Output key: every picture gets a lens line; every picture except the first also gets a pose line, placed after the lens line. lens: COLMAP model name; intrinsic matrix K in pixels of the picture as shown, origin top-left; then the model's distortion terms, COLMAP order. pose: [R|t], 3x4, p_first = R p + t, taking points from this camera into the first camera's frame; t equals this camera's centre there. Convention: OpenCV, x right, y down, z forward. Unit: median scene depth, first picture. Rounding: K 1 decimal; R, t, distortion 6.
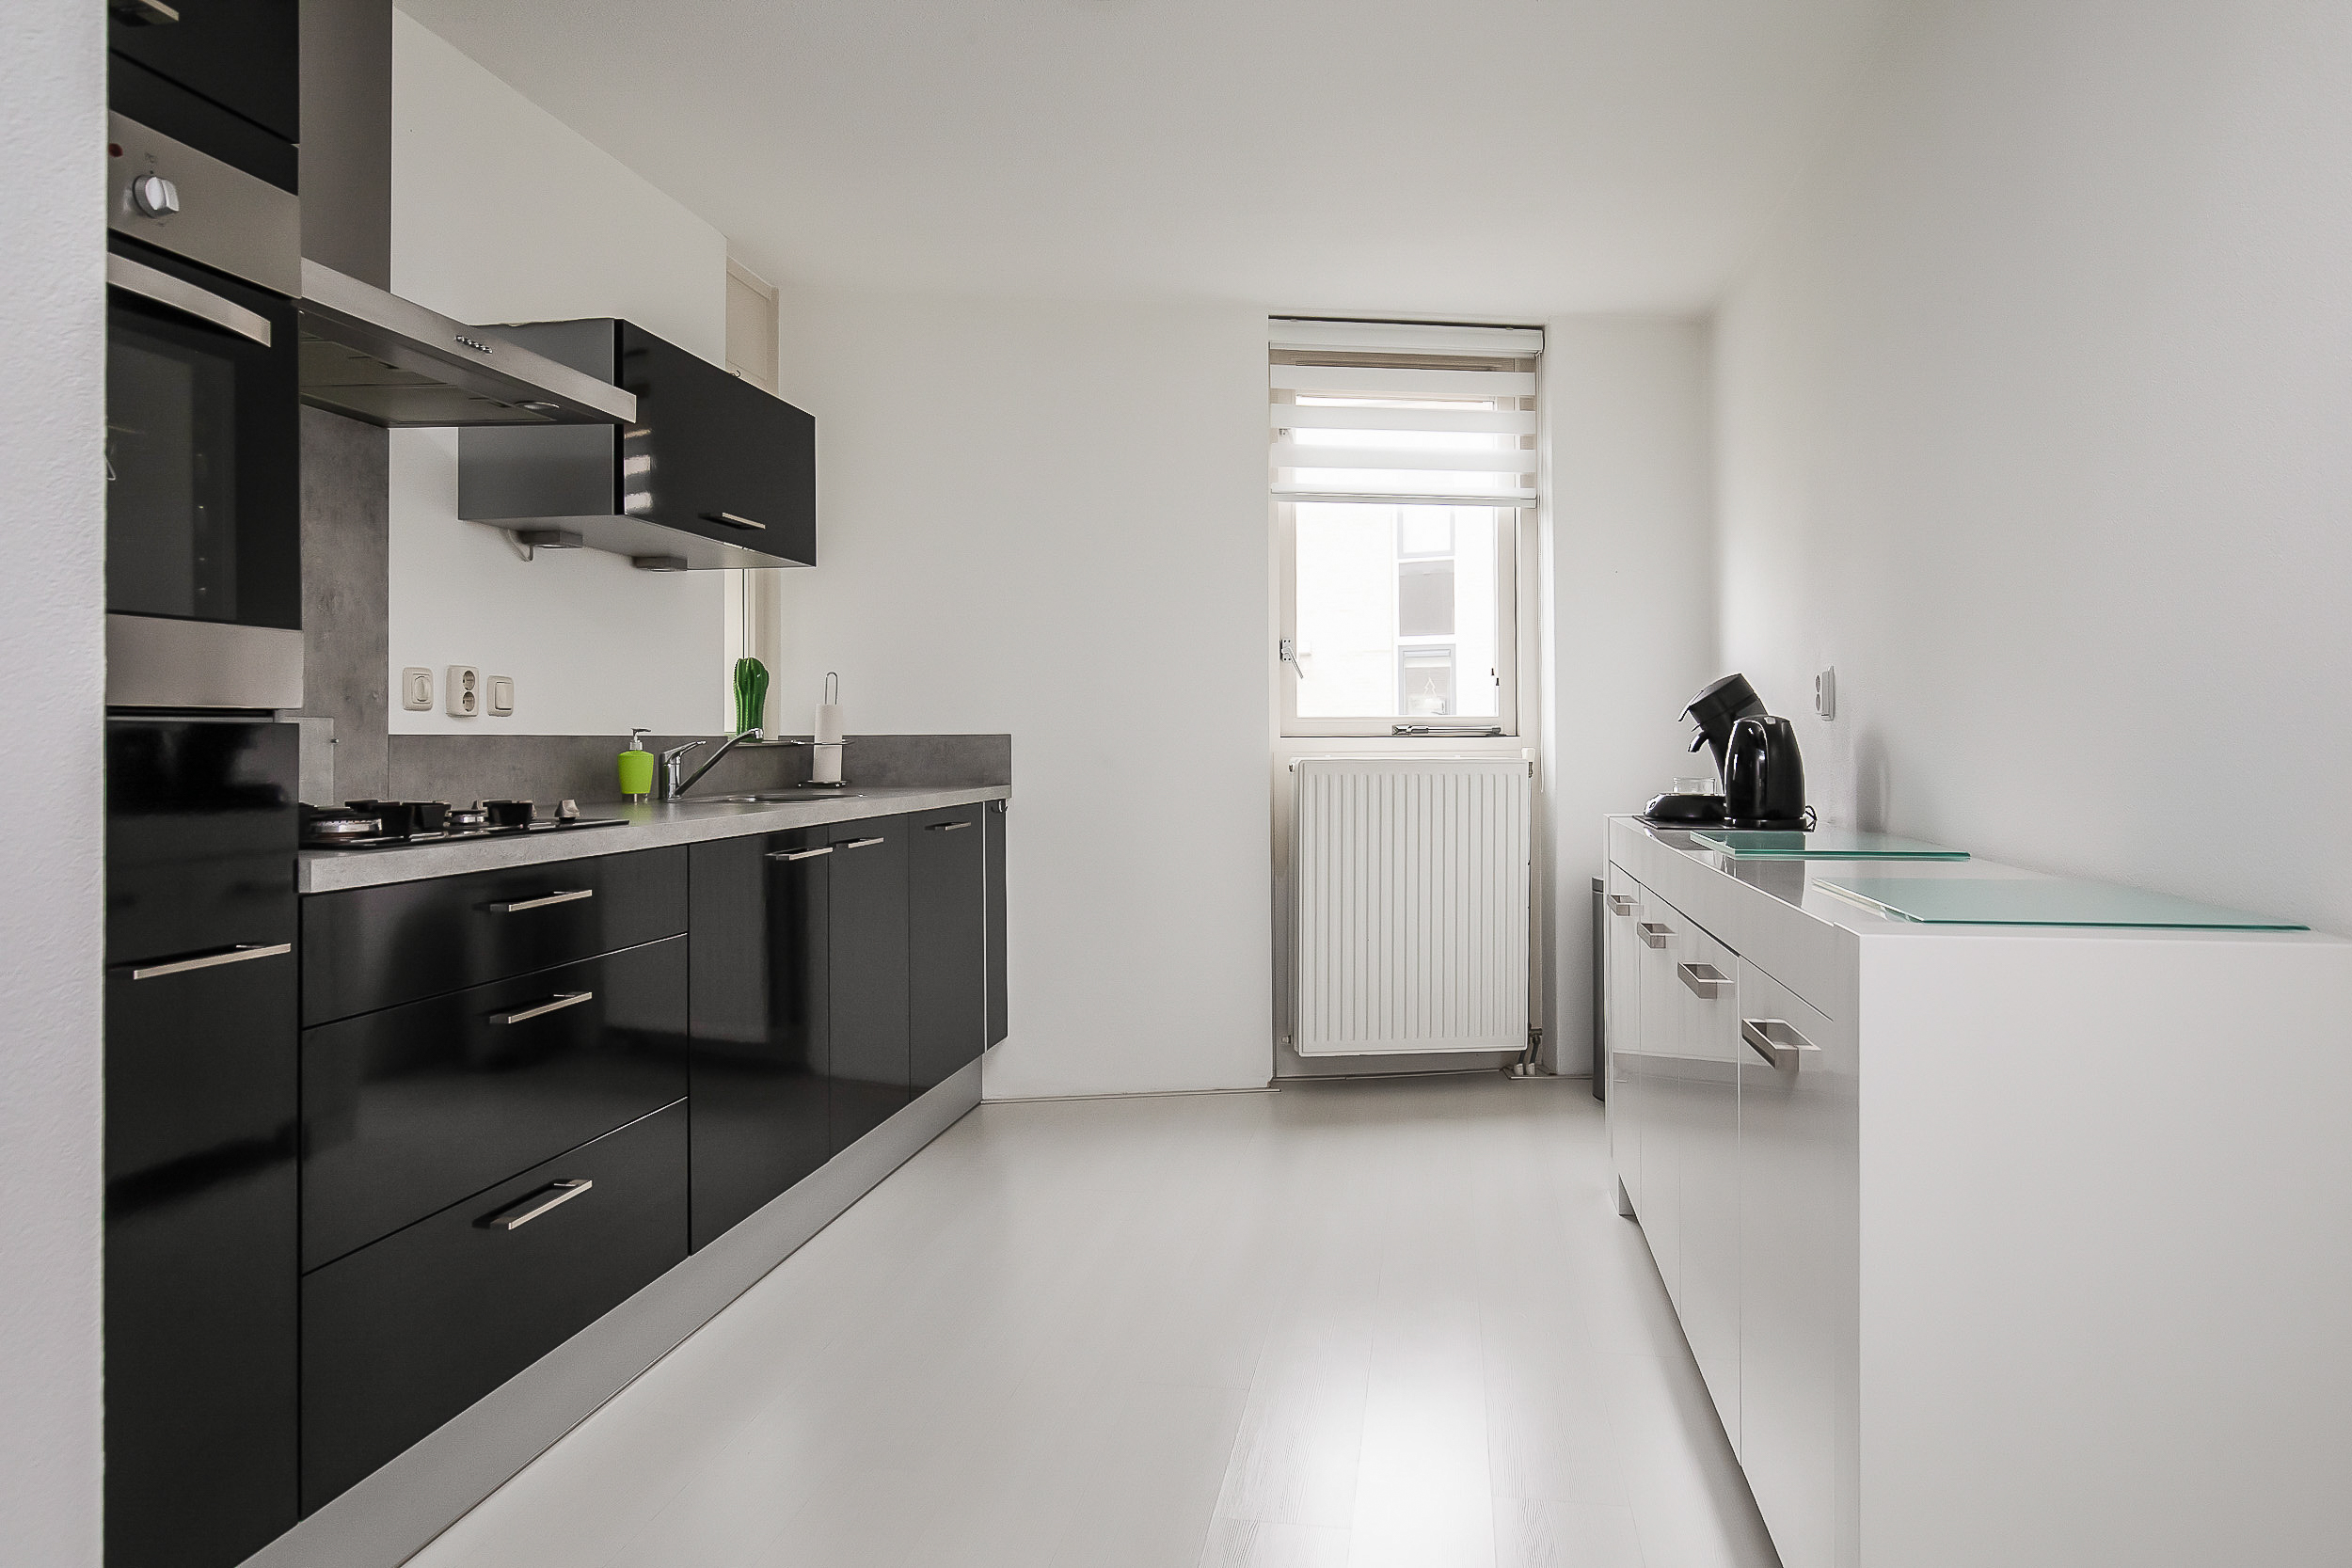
lens RADIAL K [[1569.0, 0, 1177.8], [0, 1569.0, 719.4], [0, 0, 1]] dist [-0.001796, -0.001006]
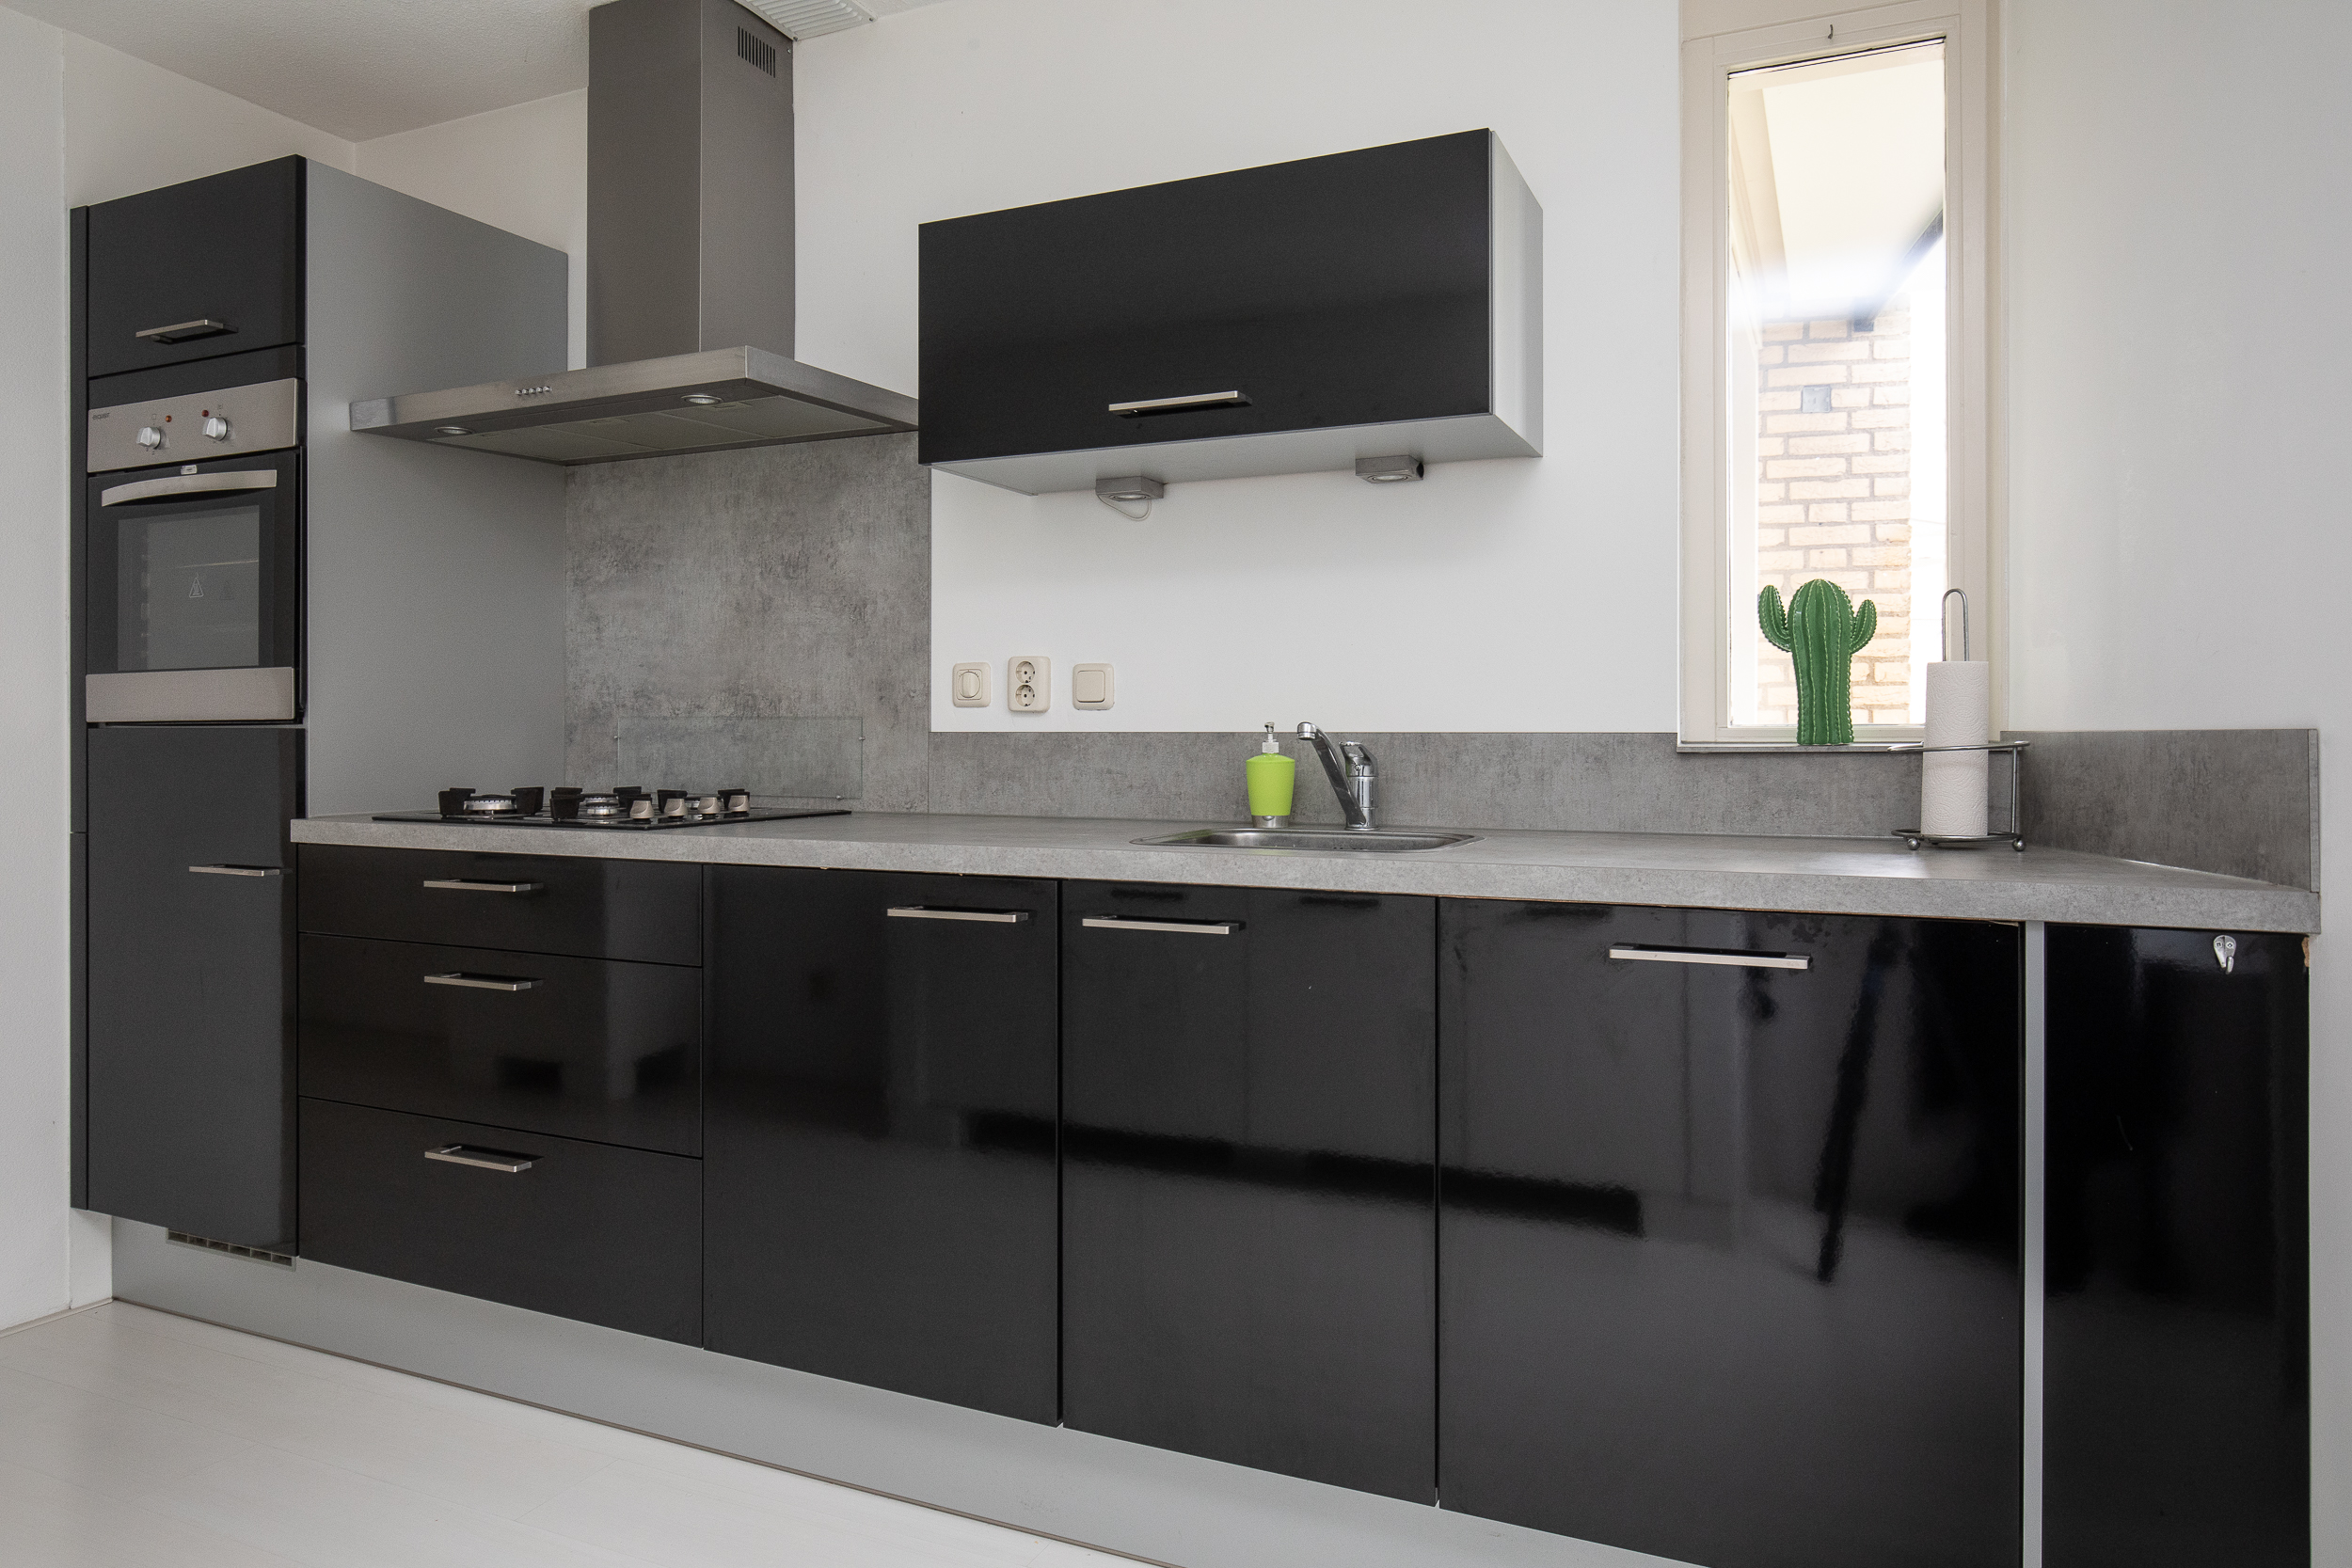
lens RADIAL K [[1569.0, 0, 1177.8], [0, 1569.0, 719.4], [0, 0, 1]] dist [-0.001796, -0.001006]
pose [[-0.278282, -0.003183, -0.960494, 0.275551], [0.013632, 0.999881, -0.007263, 0.007179], [0.960403, -0.015115, -0.278206, 0.931215]]
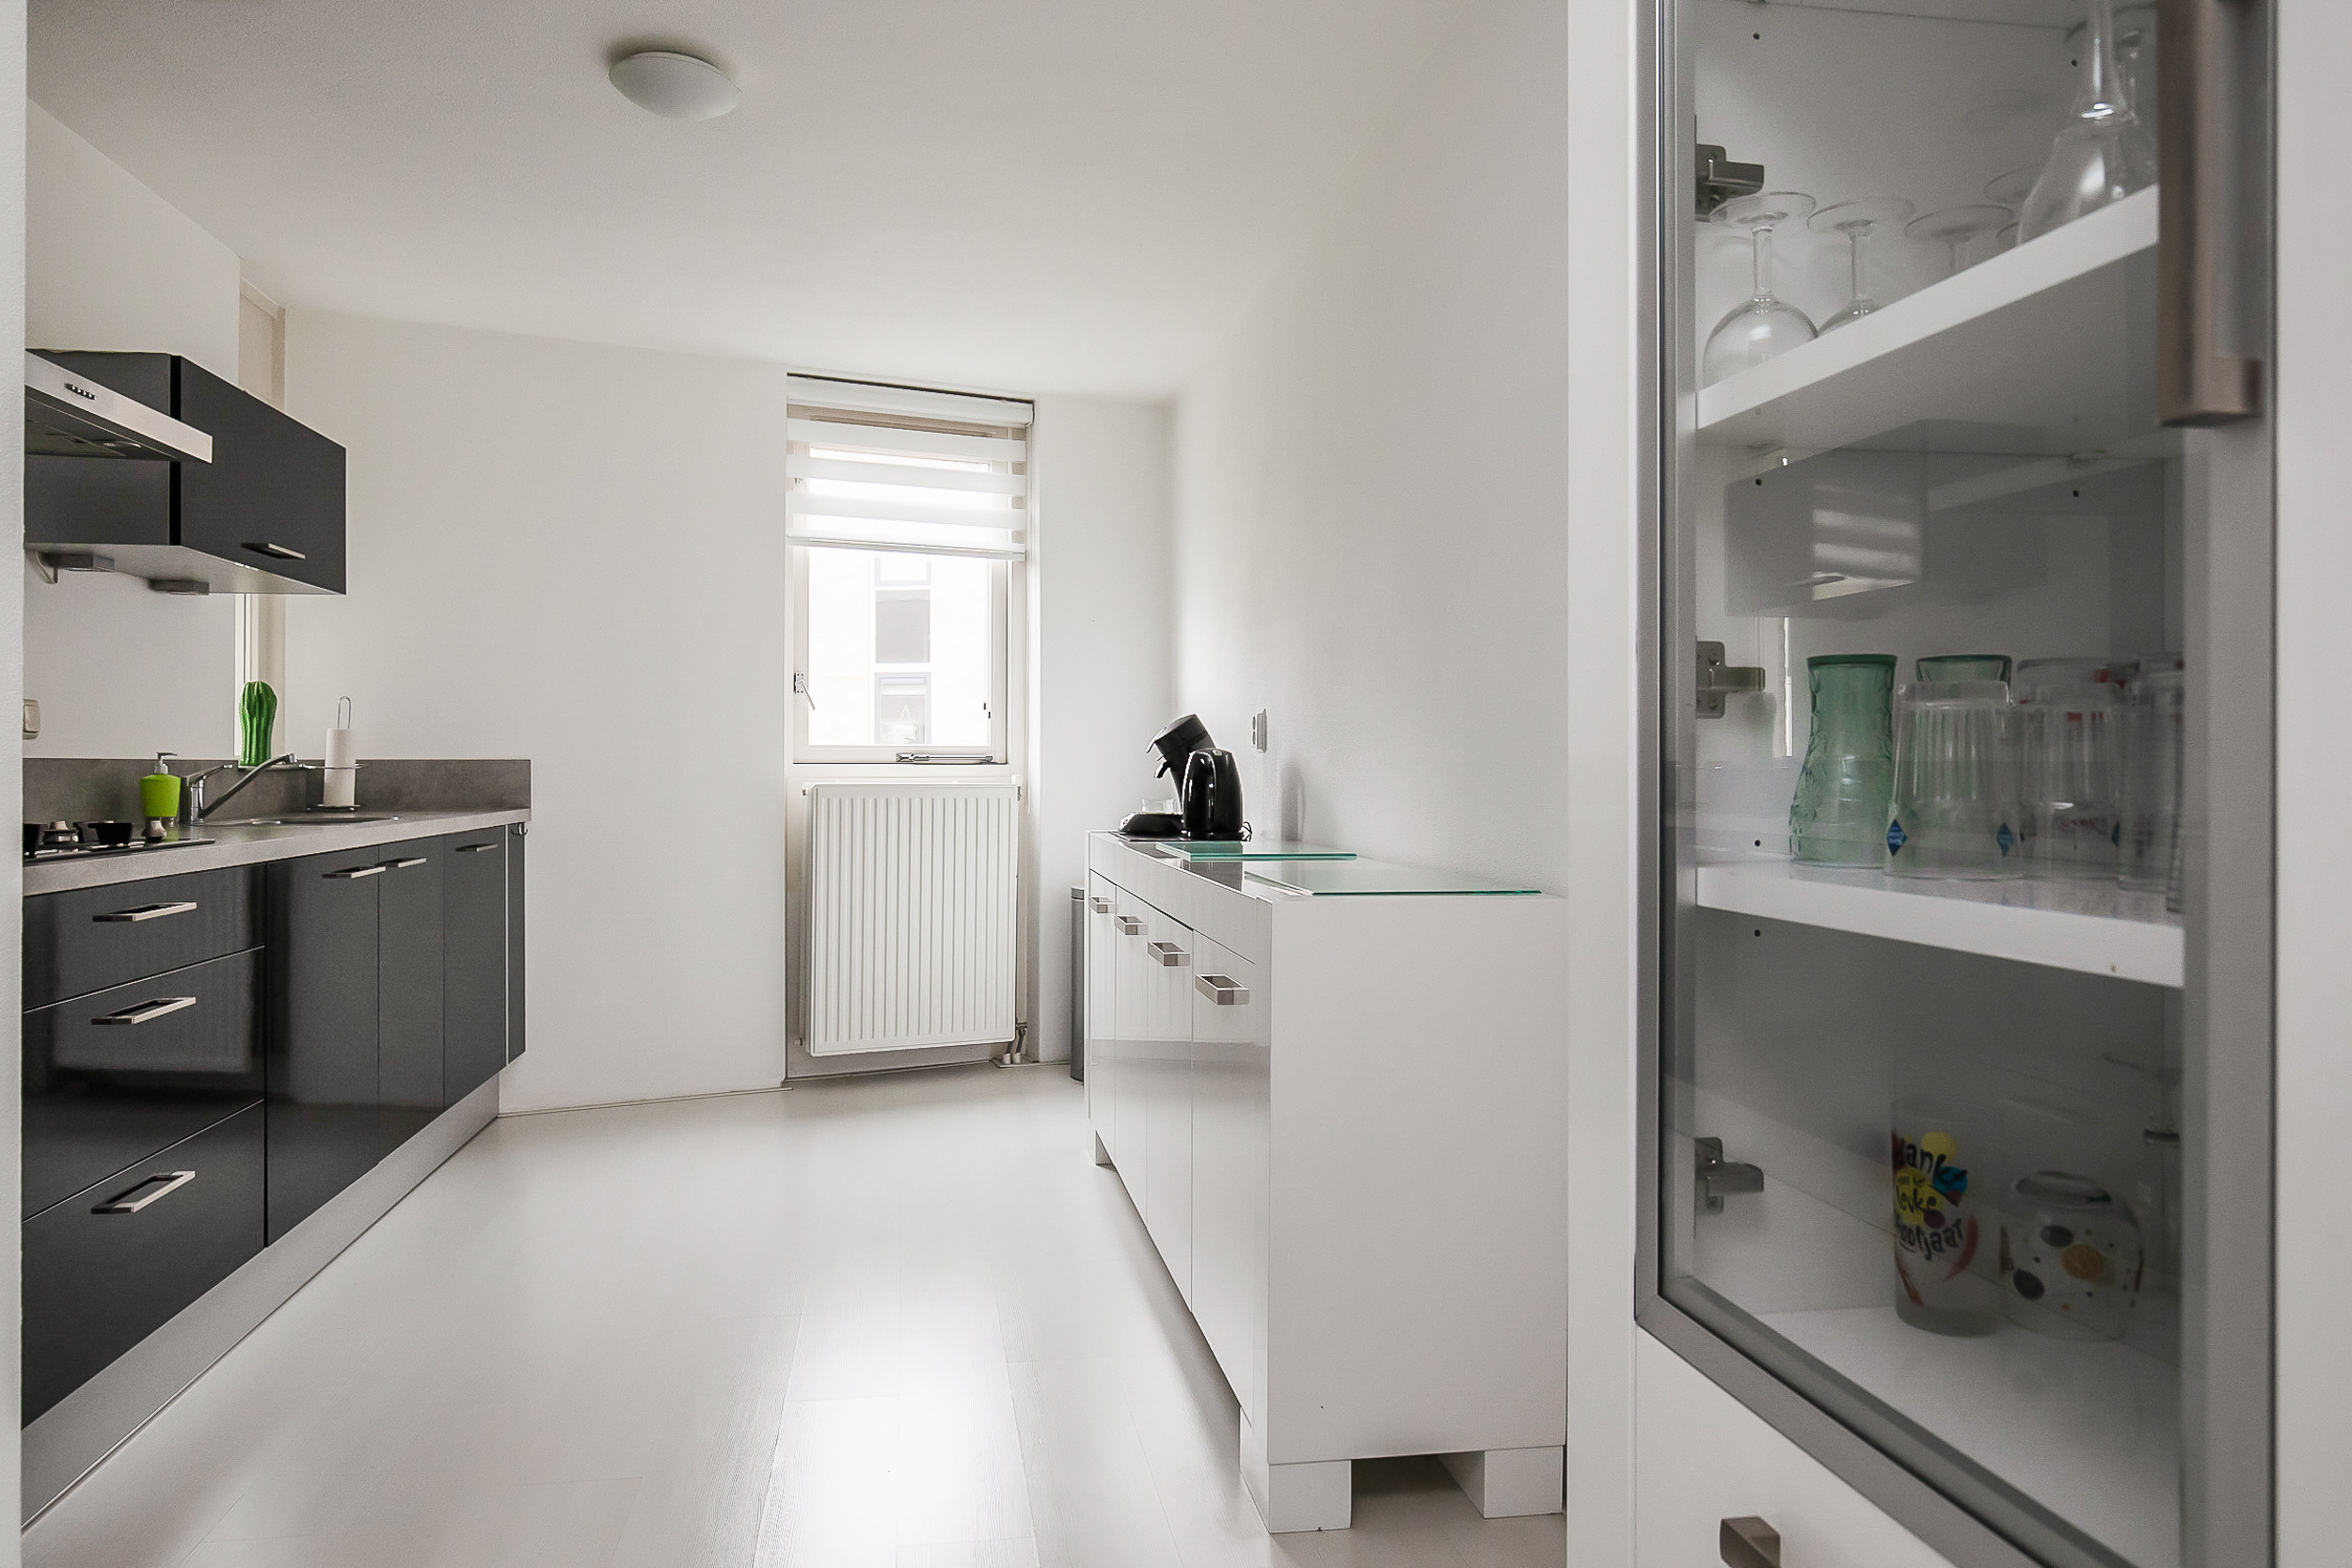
lens RADIAL K [[1569.0, 0, 1177.8], [0, 1569.0, 719.4], [0, 0, 1]] dist [-0.001796, -0.001006]
pose [[0.944314, 0.014645, 0.328721, -0.047879], [-0.009200, 0.999794, -0.018112, -0.002312], [-0.328918, 0.014079, 0.944253, -0.128414]]
